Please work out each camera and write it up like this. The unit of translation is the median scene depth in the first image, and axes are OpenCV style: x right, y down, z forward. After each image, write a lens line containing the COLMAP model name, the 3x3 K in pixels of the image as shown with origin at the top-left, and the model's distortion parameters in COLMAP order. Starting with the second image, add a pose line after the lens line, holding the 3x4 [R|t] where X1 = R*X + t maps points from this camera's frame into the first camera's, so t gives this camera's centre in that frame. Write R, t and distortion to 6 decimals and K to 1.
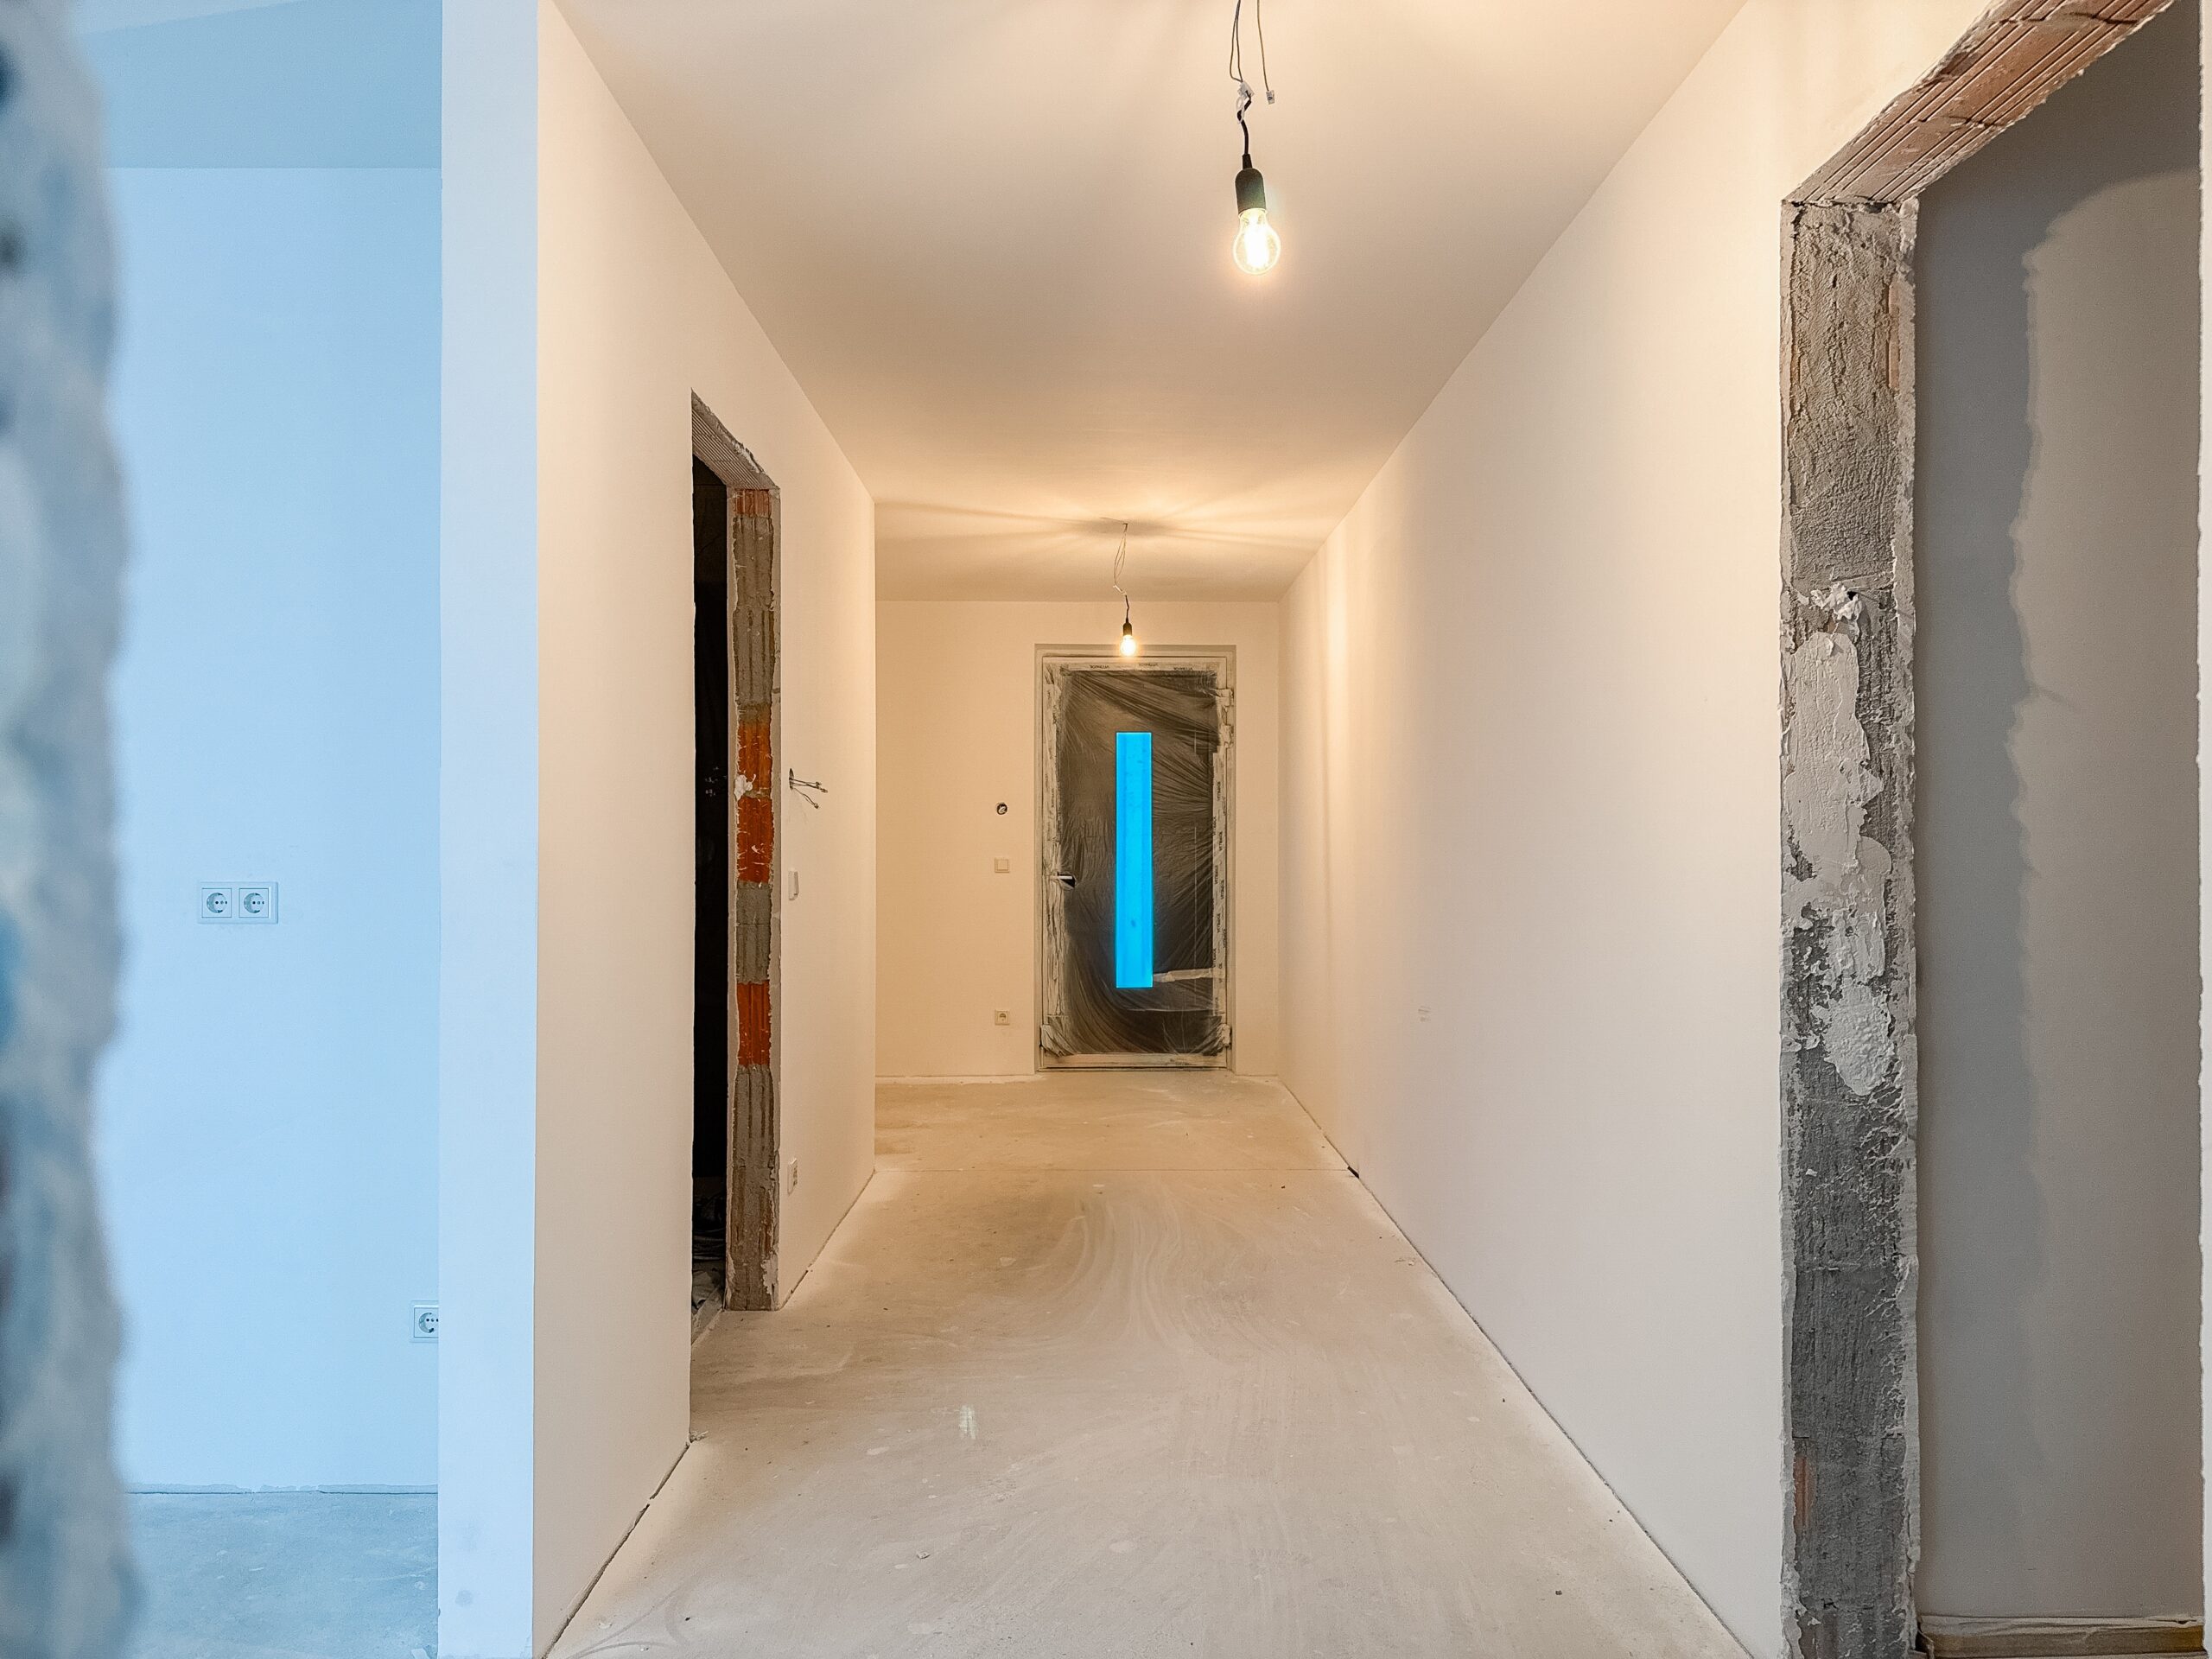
lens RADIAL K [[1573.1, 0, 1106.6], [0, 1573.1, 838.9], [0, 0, 1]] dist [0.003791, -0.001697]
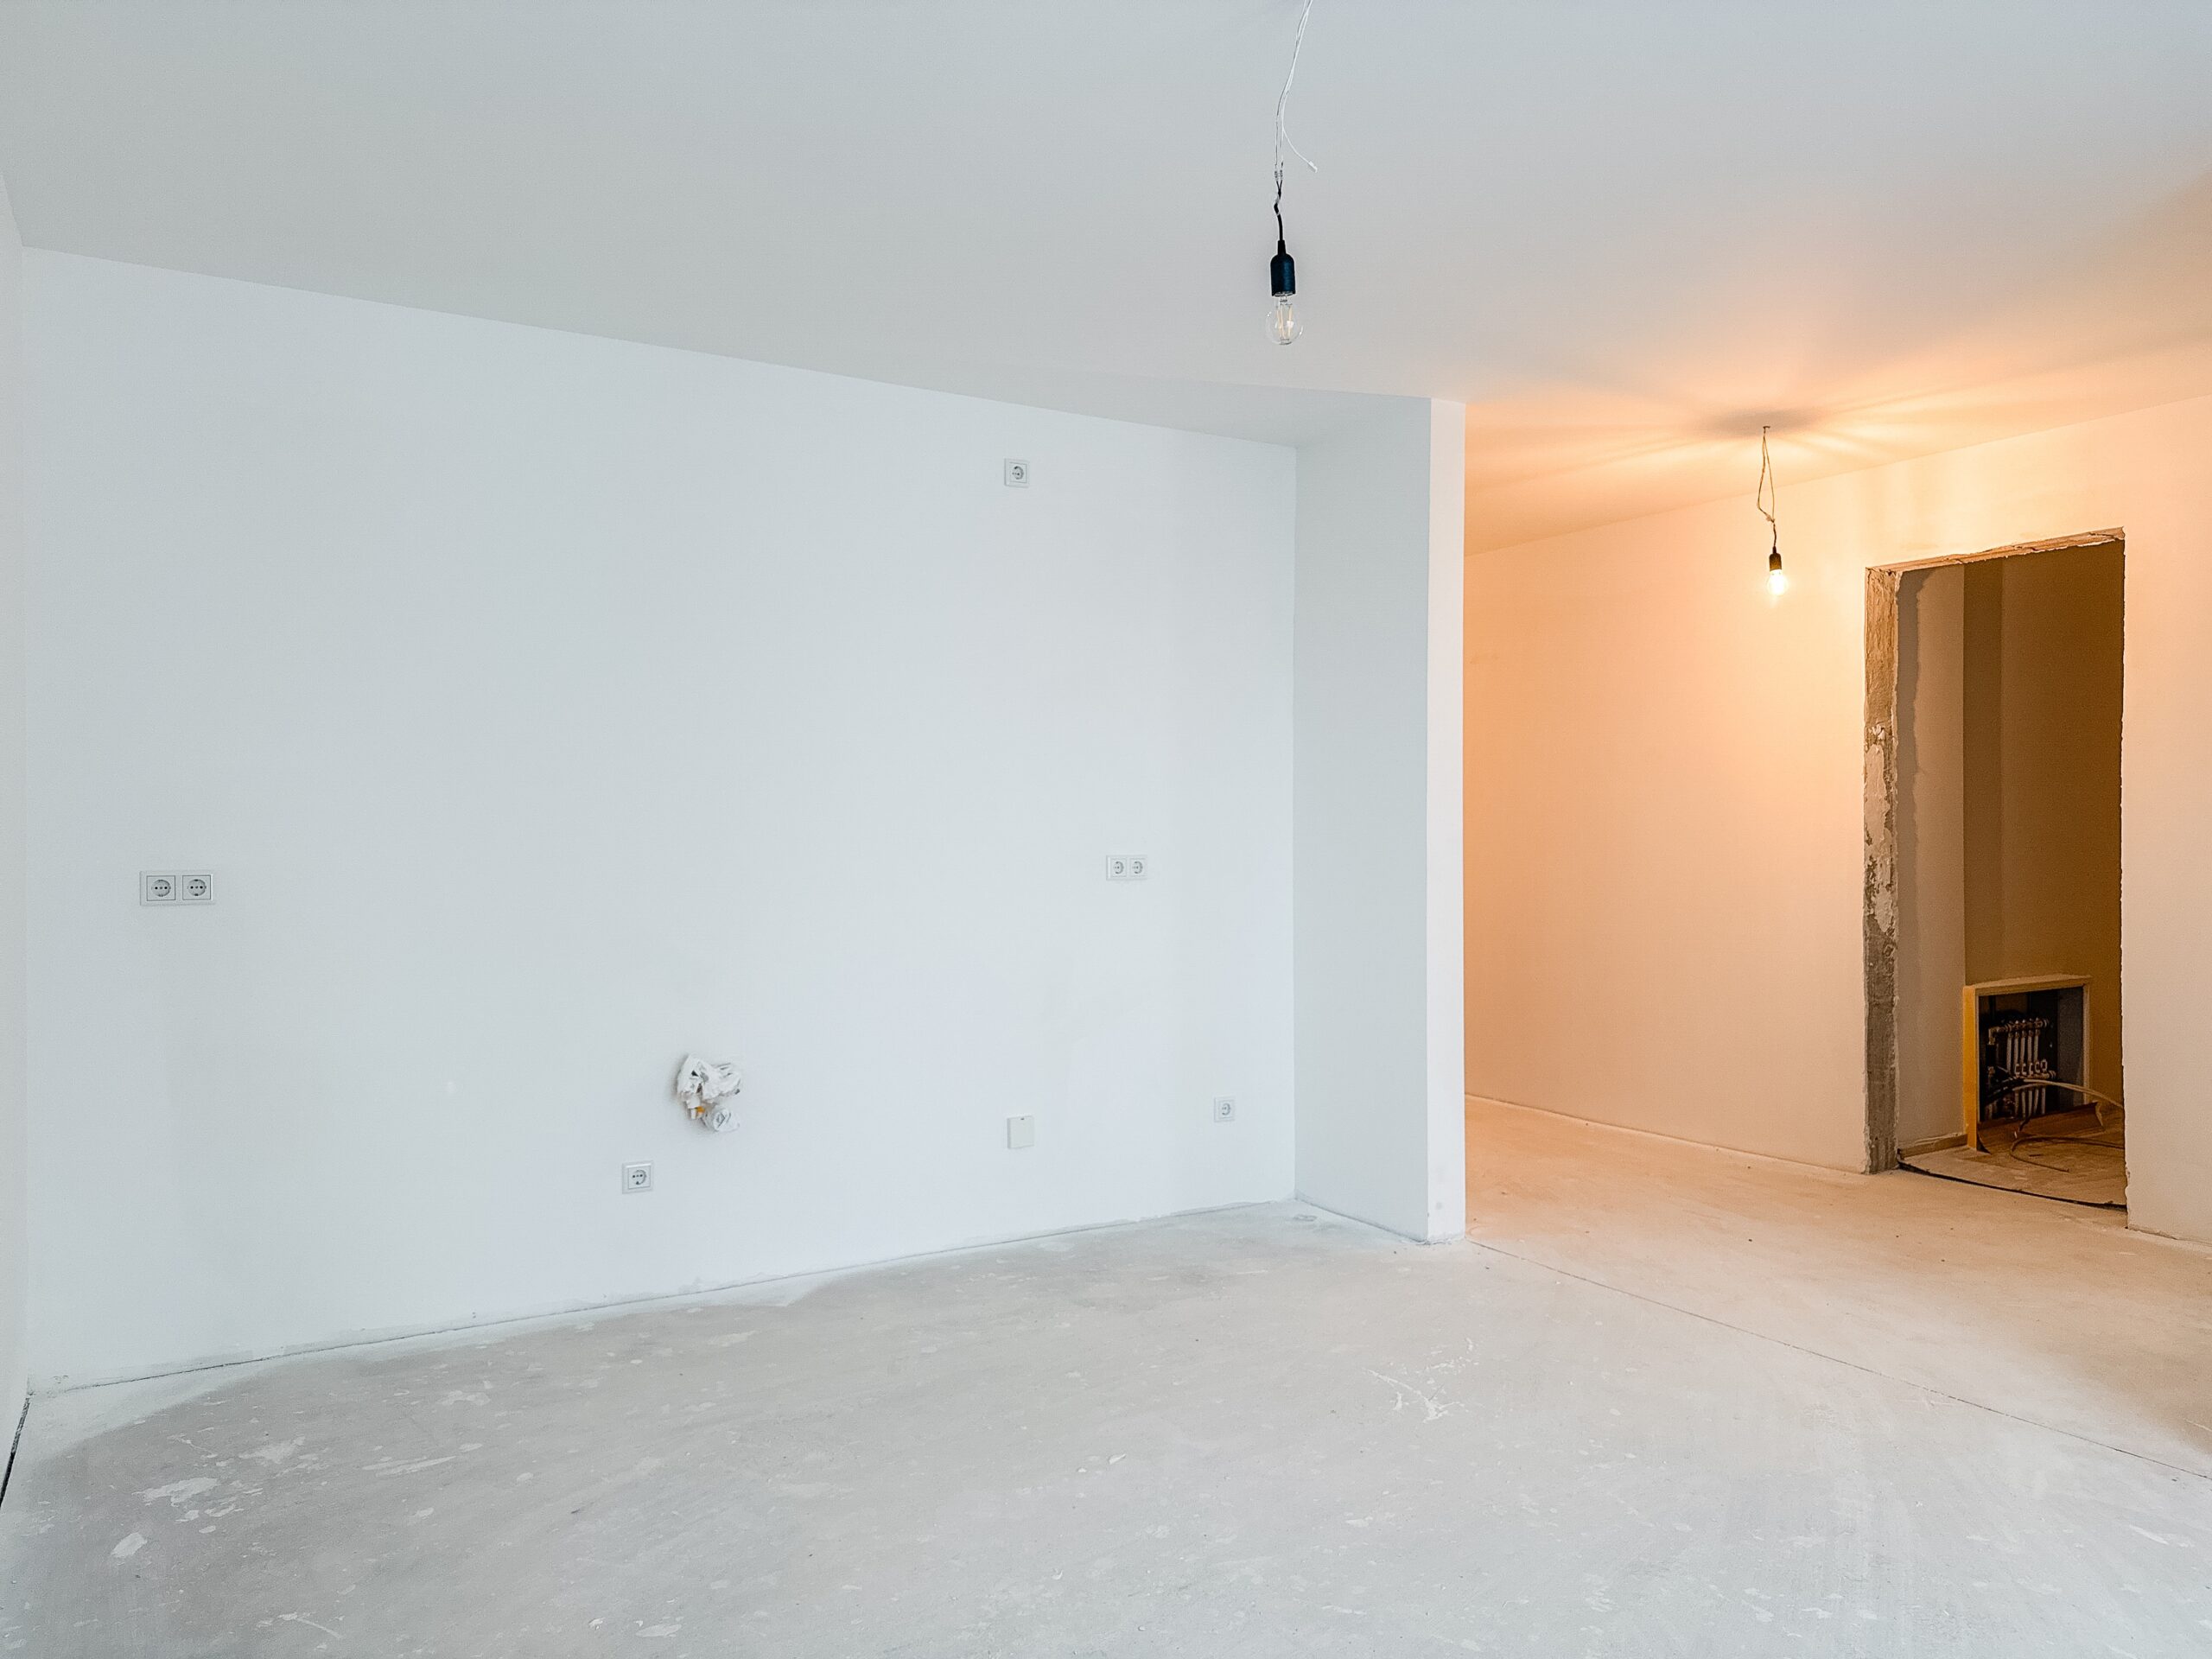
lens RADIAL K [[1537.0, 0, 1106.0], [0, 1537.0, 829.5], [0, 0, 1]] dist [0.002693, 0.000013]
pose [[0.874924, -0.001808, 0.484257, -1.764856], [-0.001244, 0.999981, 0.005981, -0.011519], [-0.484259, -0.005836, 0.874905, -0.521617]]
